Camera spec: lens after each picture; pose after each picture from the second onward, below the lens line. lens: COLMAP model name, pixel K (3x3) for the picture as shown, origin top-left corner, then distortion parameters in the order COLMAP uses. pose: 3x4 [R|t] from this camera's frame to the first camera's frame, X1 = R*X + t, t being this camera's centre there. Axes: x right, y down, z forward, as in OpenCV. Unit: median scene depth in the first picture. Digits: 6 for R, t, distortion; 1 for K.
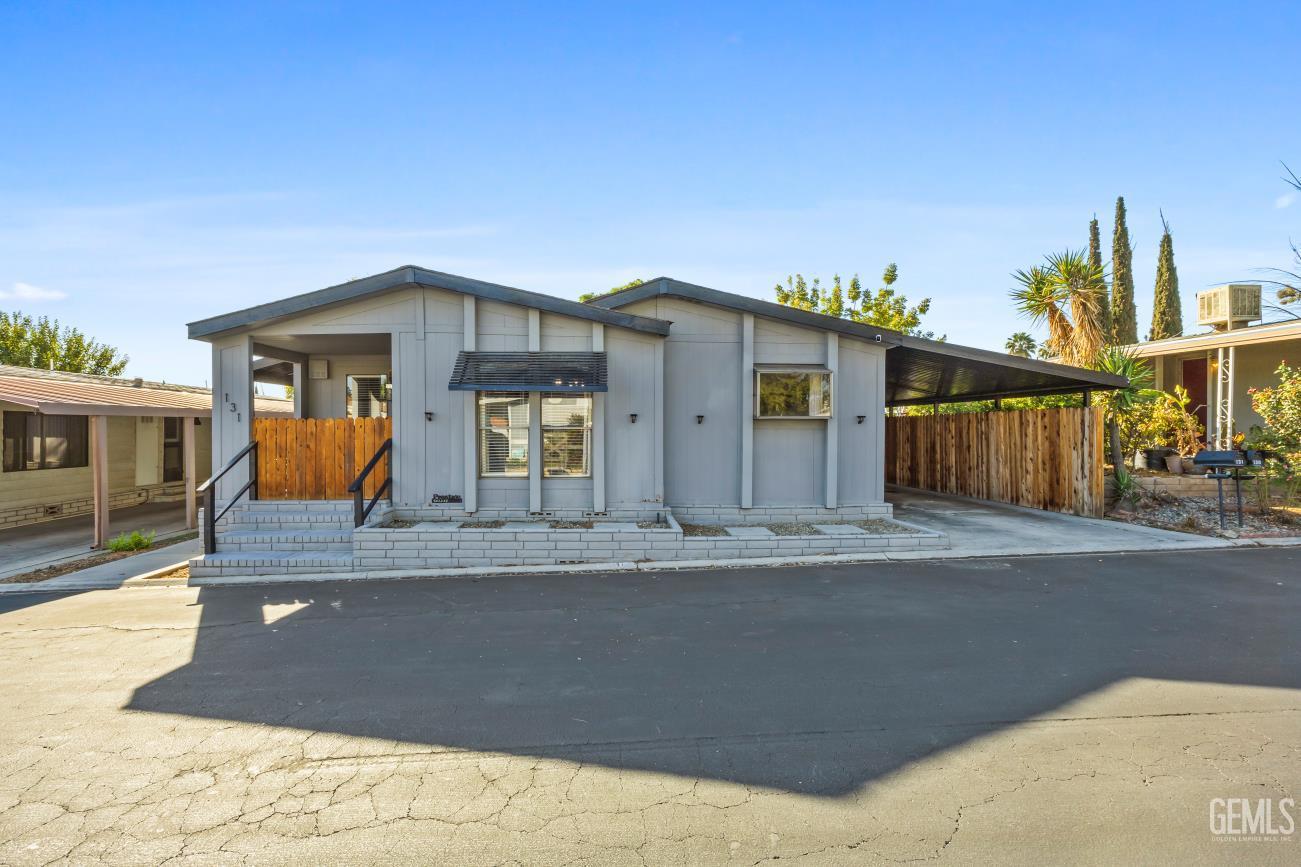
lens RADIAL K [[569.5, 0, 648.3], [0, 569.5, 436.5], [0, 0, 1]] dist [-0.010214, 0.000417]
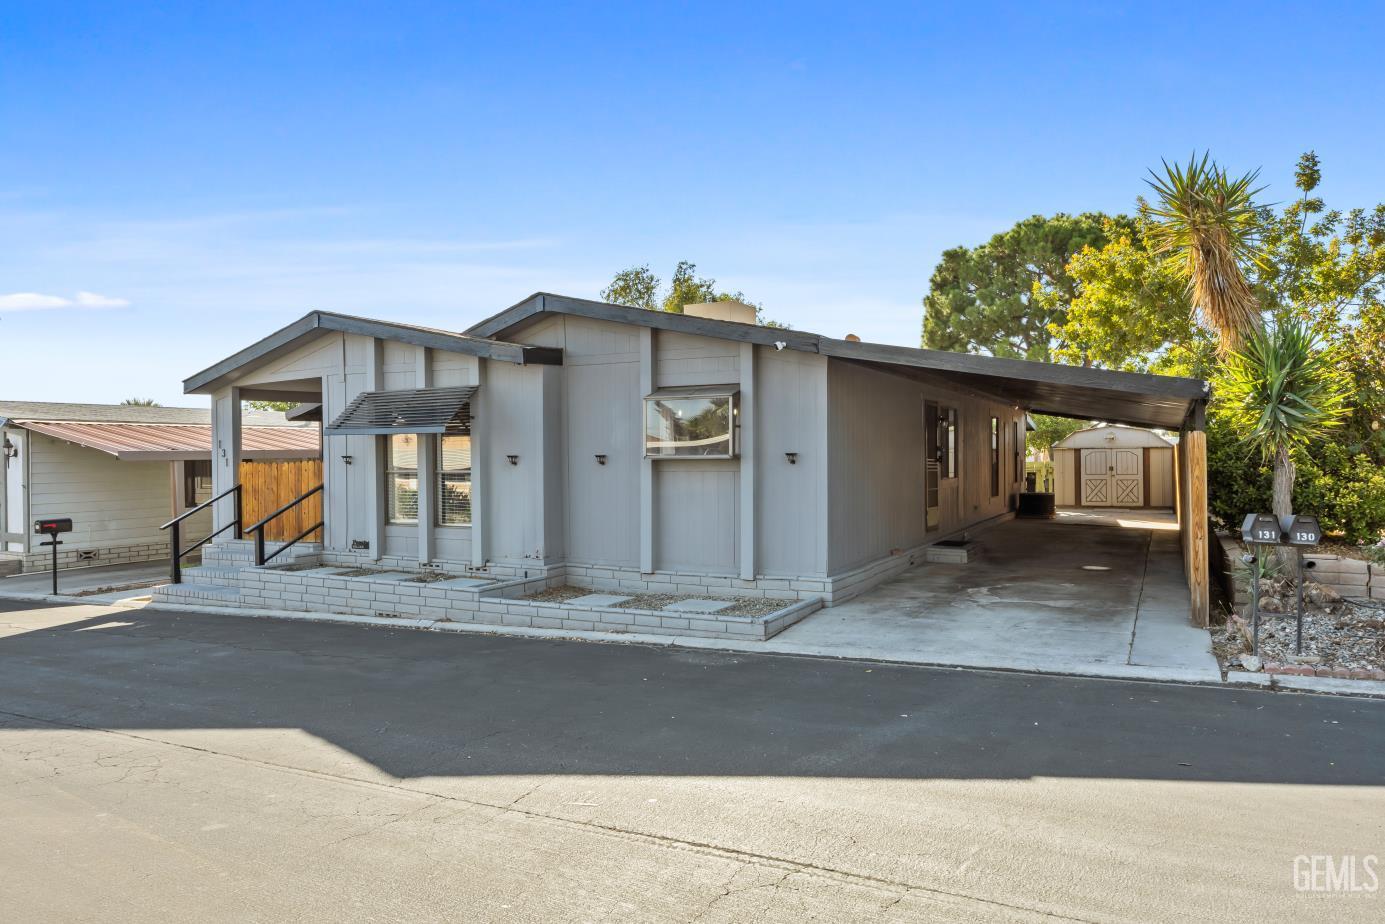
lens RADIAL K [[860.4, 0, 690.8], [0, 860.4, 463.5], [0, 0, 1]] dist [0.003241, 0.001566]
pose [[0.874608, -0.005330, -0.484801, 0.752600], [0.004286, 0.999985, -0.003262, -0.019462], [0.484812, 0.000776, 0.874618, -0.008936]]
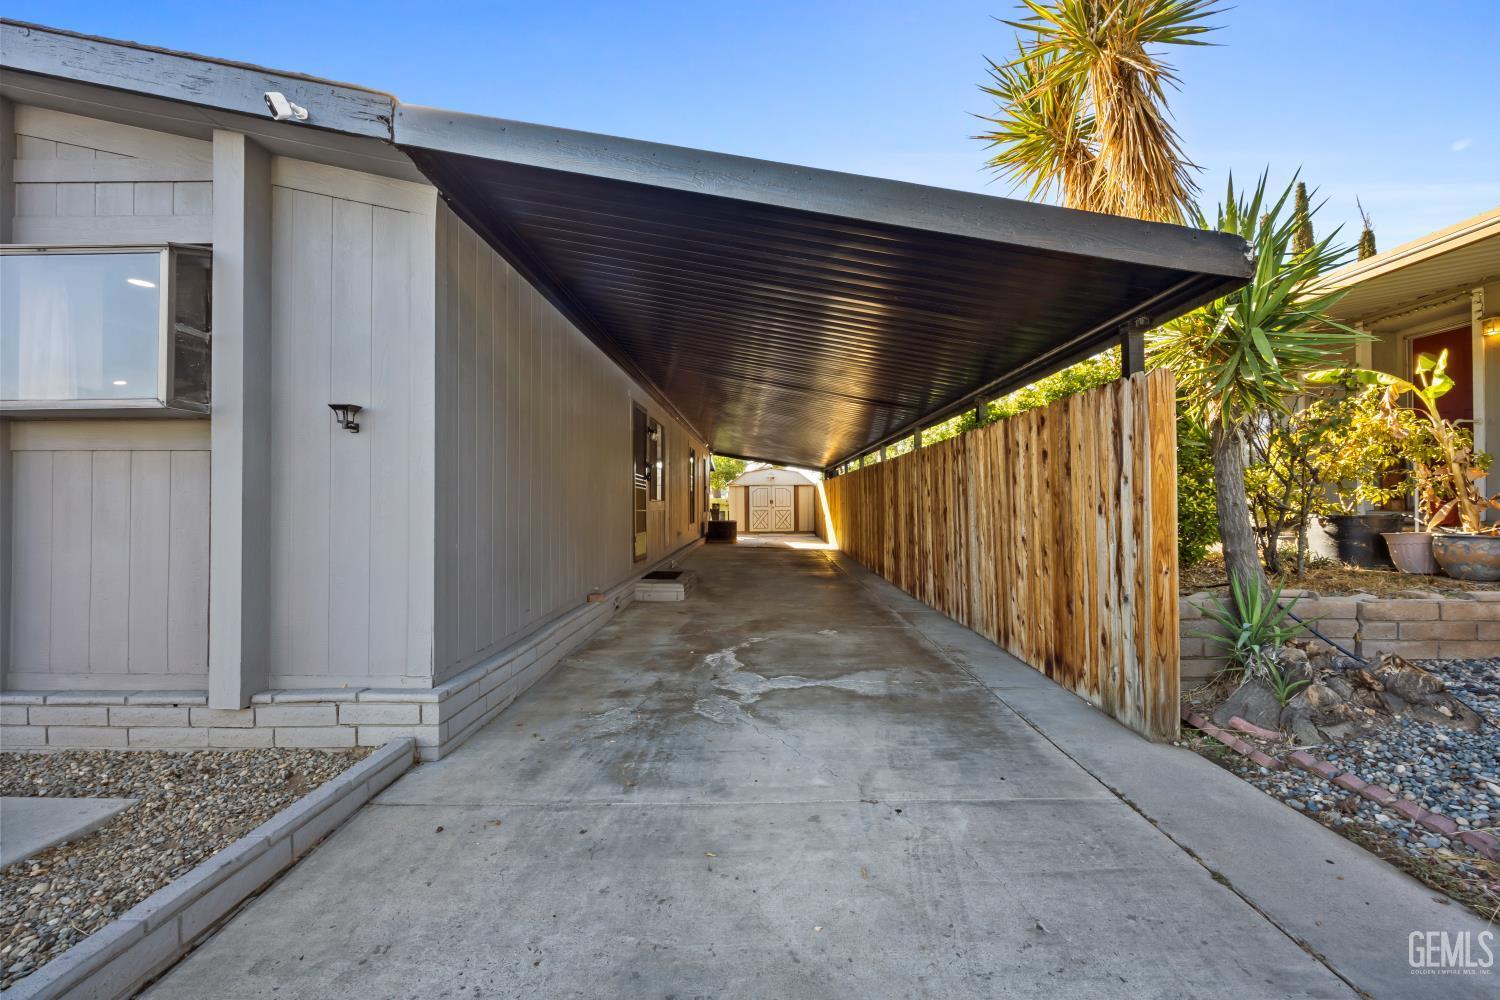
lens RADIAL K [[622.4, 0, 744.5], [0, 622.4, 499.7], [0, 0, 1]] dist [-0.002172, 0.000465]
pose [[0.998895, -0.004729, -0.046762, 0.577329], [0.004192, 0.999924, -0.011577, 0.018906], [0.046813, 0.011368, 0.998839, 0.644454]]
